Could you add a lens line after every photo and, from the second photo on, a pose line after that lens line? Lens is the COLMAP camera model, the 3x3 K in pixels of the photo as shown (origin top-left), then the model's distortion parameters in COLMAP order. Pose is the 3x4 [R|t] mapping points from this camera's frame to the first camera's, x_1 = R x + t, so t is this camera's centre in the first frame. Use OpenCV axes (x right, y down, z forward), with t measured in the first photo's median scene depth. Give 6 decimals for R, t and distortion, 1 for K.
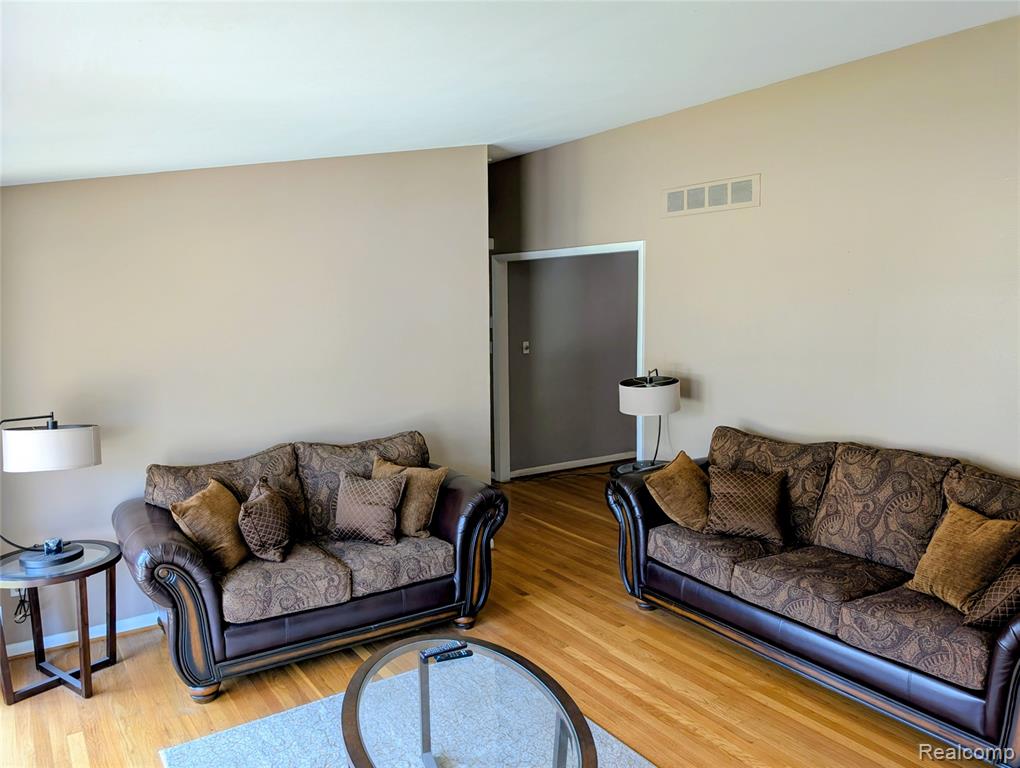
lens RADIAL K [[764.4, 0, 504.4], [0, 764.4, 388.4], [0, 0, 1]] dist [0.005566, -0.004062]
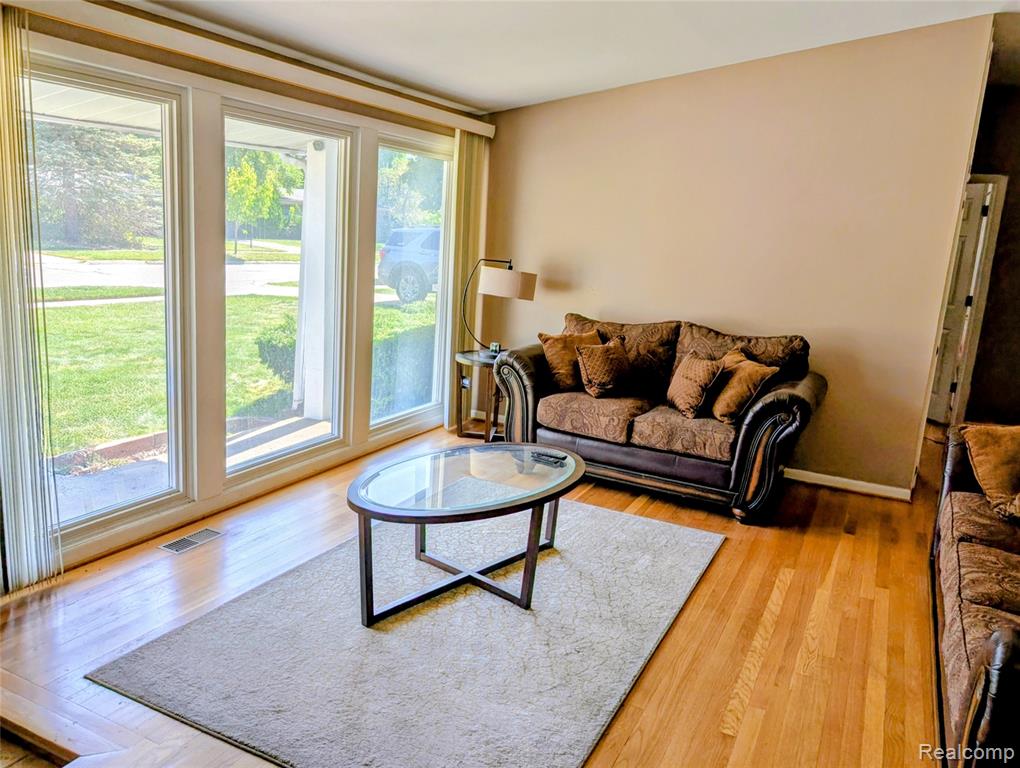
lens RADIAL K [[764.4, 0, 504.4], [0, 764.4, 388.4], [0, 0, 1]] dist [0.005566, -0.004062]
pose [[0.512970, 0.226677, -0.827937, 0.628981], [-0.177919, 0.971636, 0.155785, 0.042707], [0.839766, 0.067392, 0.538750, 0.194668]]
